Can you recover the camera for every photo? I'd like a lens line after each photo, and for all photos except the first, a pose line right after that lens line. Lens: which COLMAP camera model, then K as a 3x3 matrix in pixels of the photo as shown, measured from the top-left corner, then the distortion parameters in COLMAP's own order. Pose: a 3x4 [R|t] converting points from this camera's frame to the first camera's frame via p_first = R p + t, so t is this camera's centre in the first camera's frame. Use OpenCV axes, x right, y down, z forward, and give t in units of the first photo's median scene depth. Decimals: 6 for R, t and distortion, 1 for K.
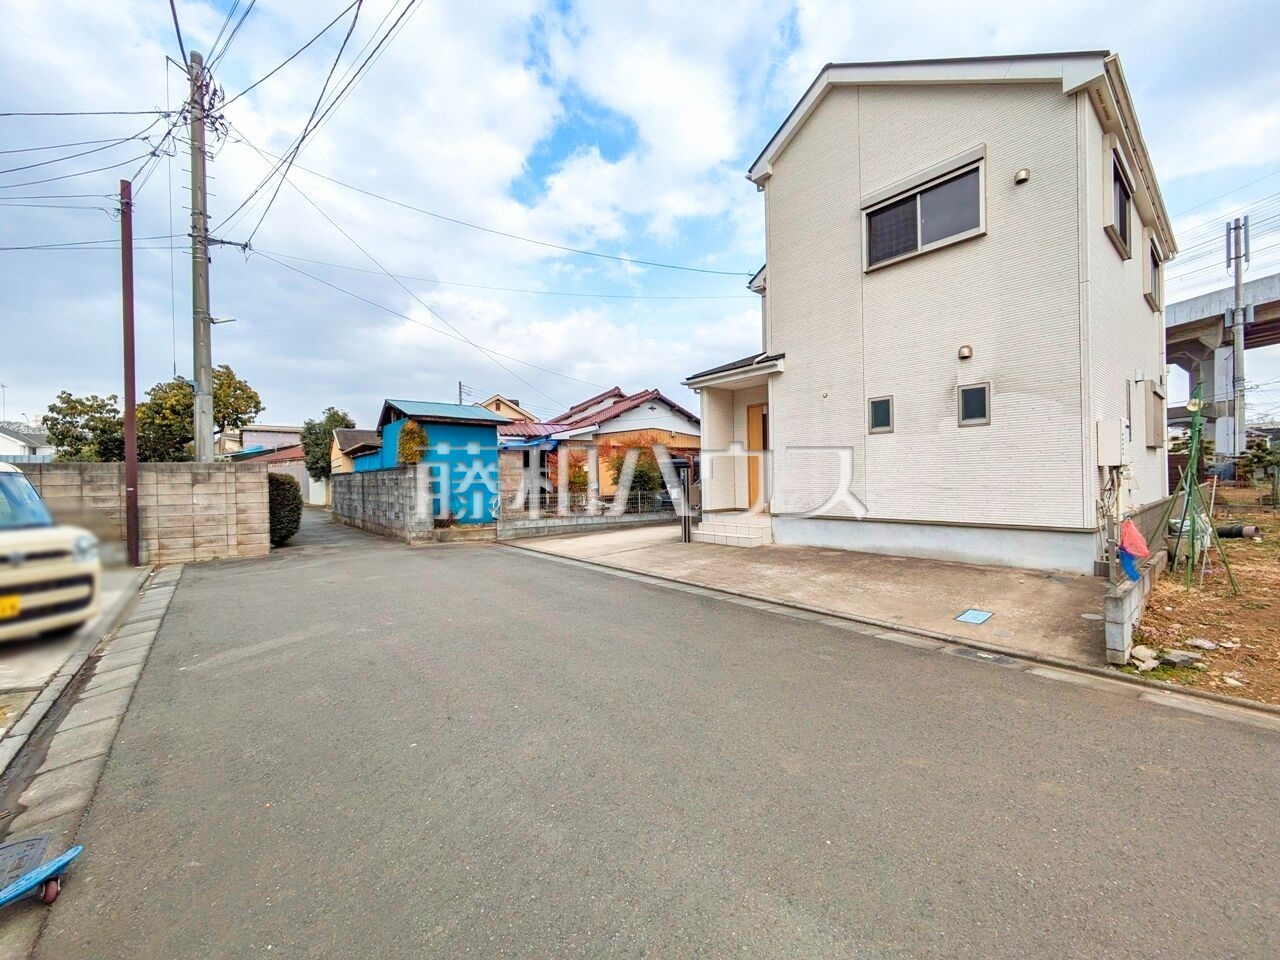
lens RADIAL K [[505.3, 0, 645.9], [0, 505.3, 476.9], [0, 0, 1]] dist [-0.002109, 0.001828]
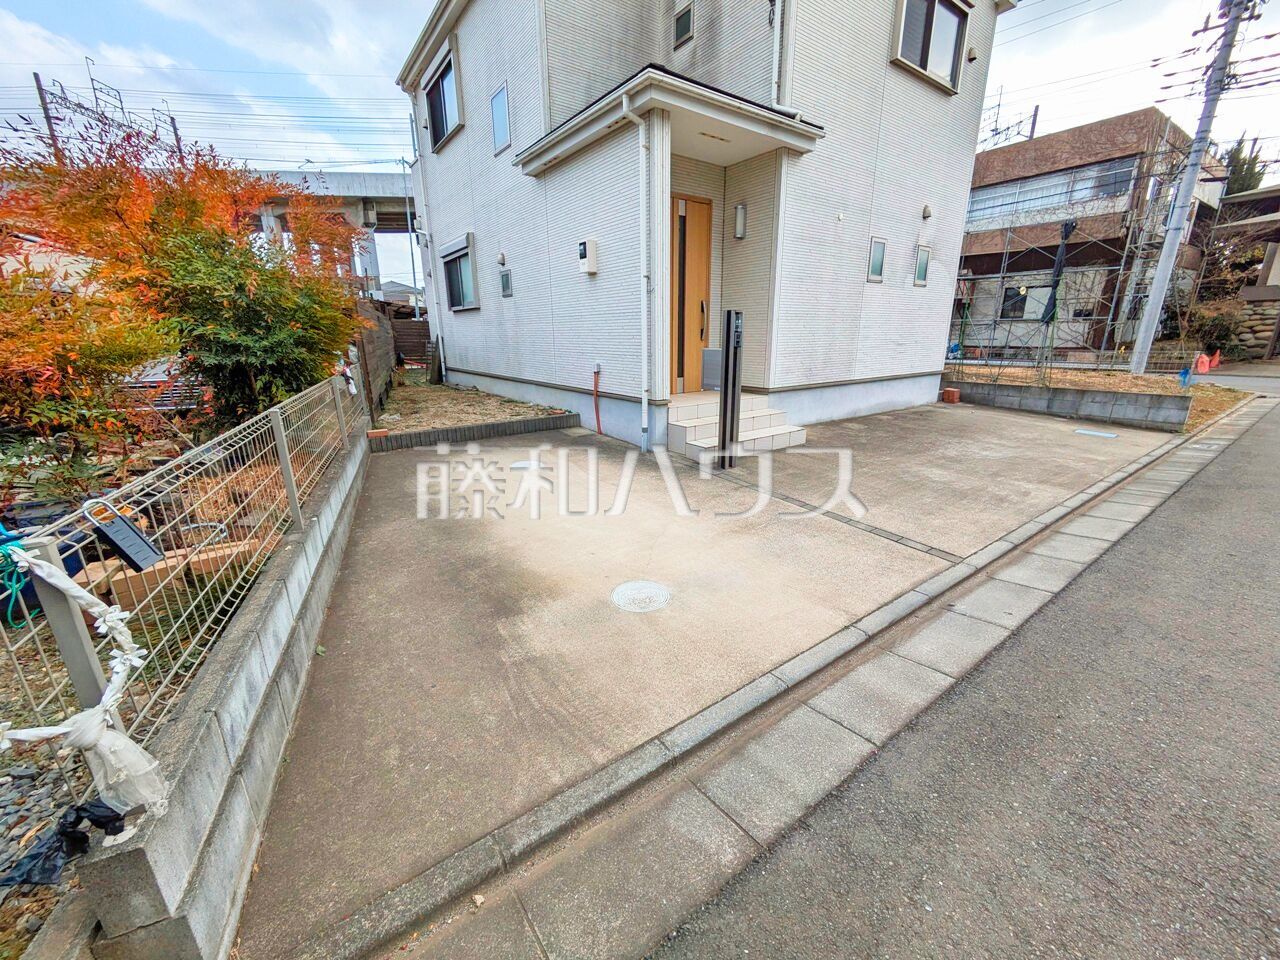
lens RADIAL K [[505.3, 0, 644.4], [0, 505.3, 478.3], [0, 0, 1]] dist [-0.002109, 0.001828]
pose [[0.066877, -0.261066, 0.963002, -0.477174], [0.004208, 0.965228, 0.261377, 0.012632], [-0.997752, -0.013427, 0.065650, 1.237979]]
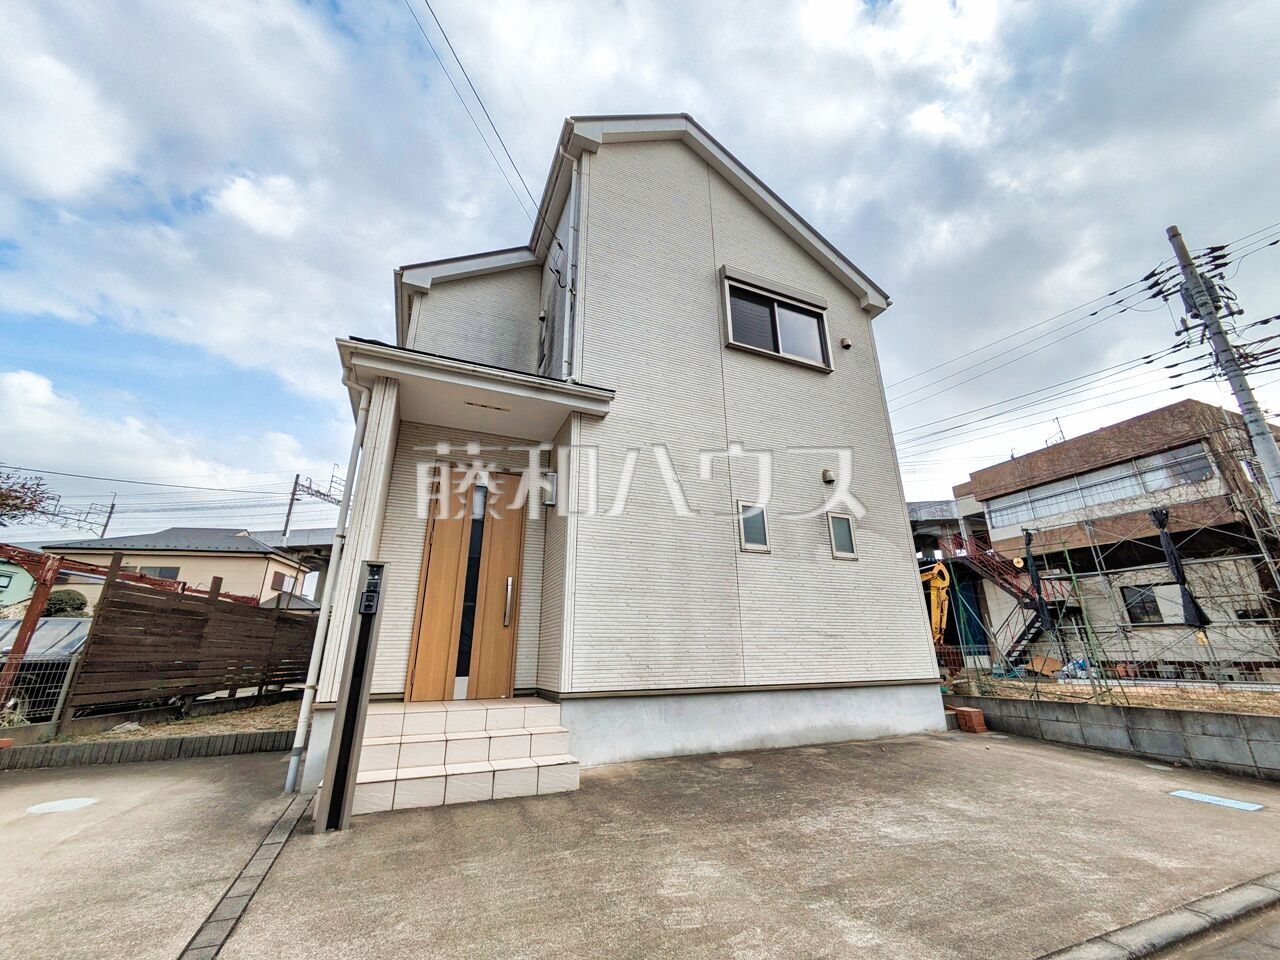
lens RADIAL K [[505.3, 0, 644.5], [0, 505.3, 478.8], [0, 0, 1]] dist [-0.002109, 0.001828]
pose [[0.283325, 0.332337, 0.899599, -0.216984], [0.002994, 0.937725, -0.347365, 0.054854], [-0.959019, 0.101111, 0.264686, 0.877168]]
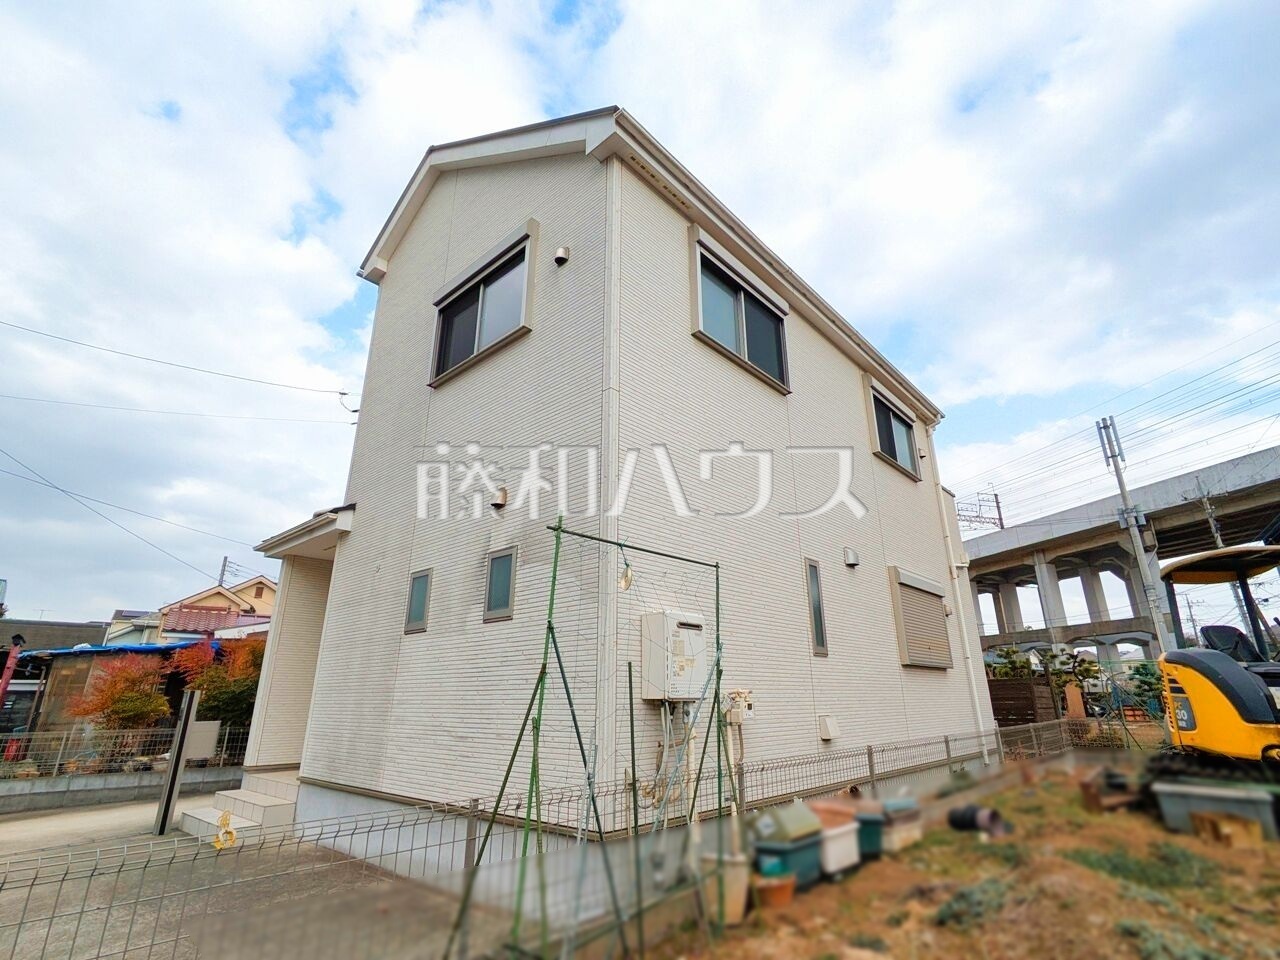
lens RADIAL K [[621.9, 0, 650.3], [0, 621.9, 482.4], [0, 0, 1]] dist [-0.003153, 0.003040]
pose [[0.990054, 0.056631, 0.128787, 0.582427], [-0.011437, 0.944773, -0.327525, -0.016607], [-0.140223, 0.322794, 0.936024, 0.214092]]
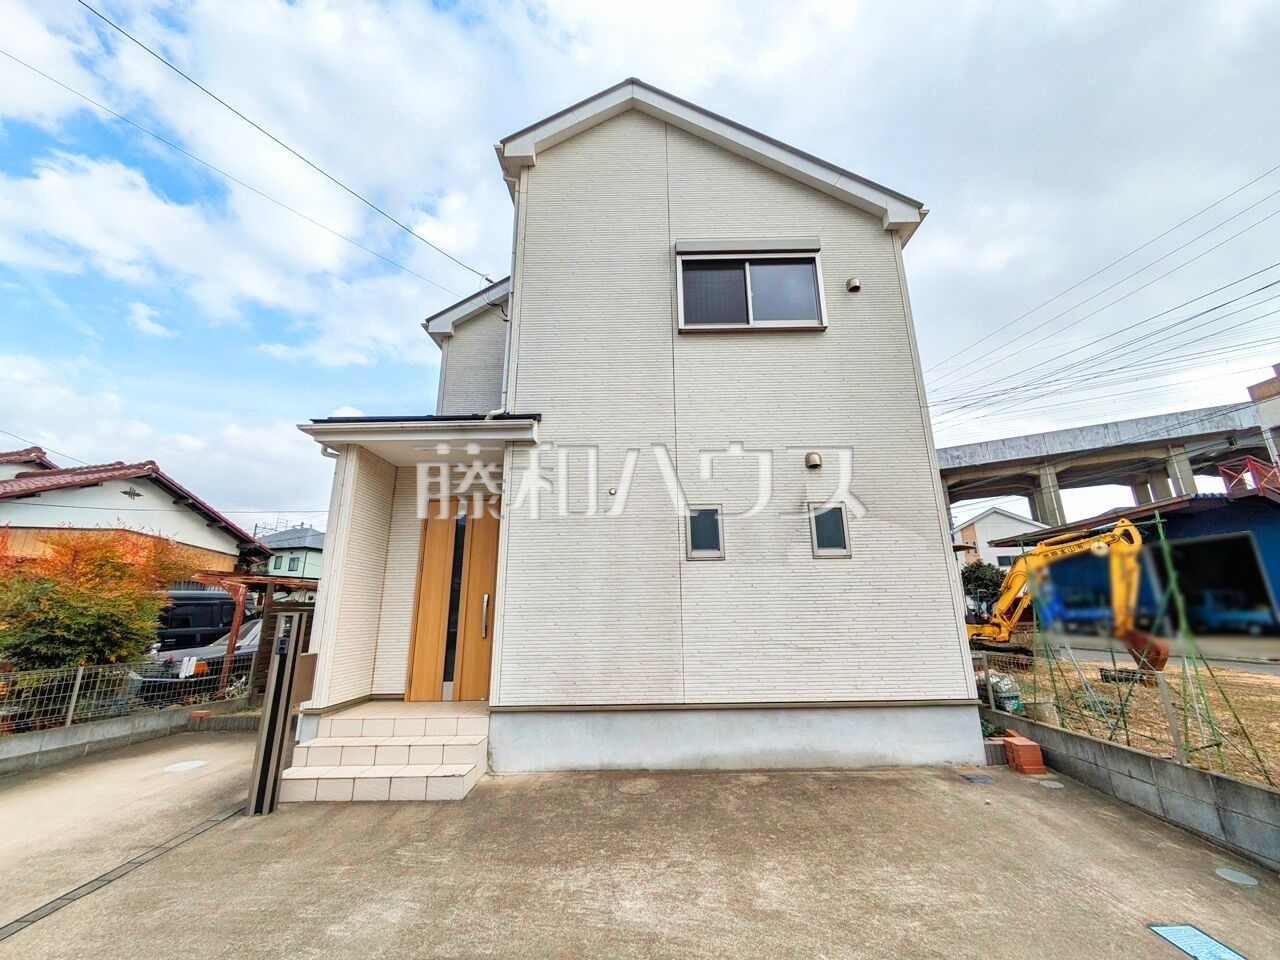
lens RADIAL K [[505.3, 0, 645.2], [0, 505.3, 477.5], [0, 0, 1]] dist [-0.002109, 0.001828]
pose [[0.651883, 0.201440, 0.731075, -0.071292], [0.001074, 0.963826, -0.266530, -0.014752], [-0.758319, 0.174532, 0.628086, 0.584785]]
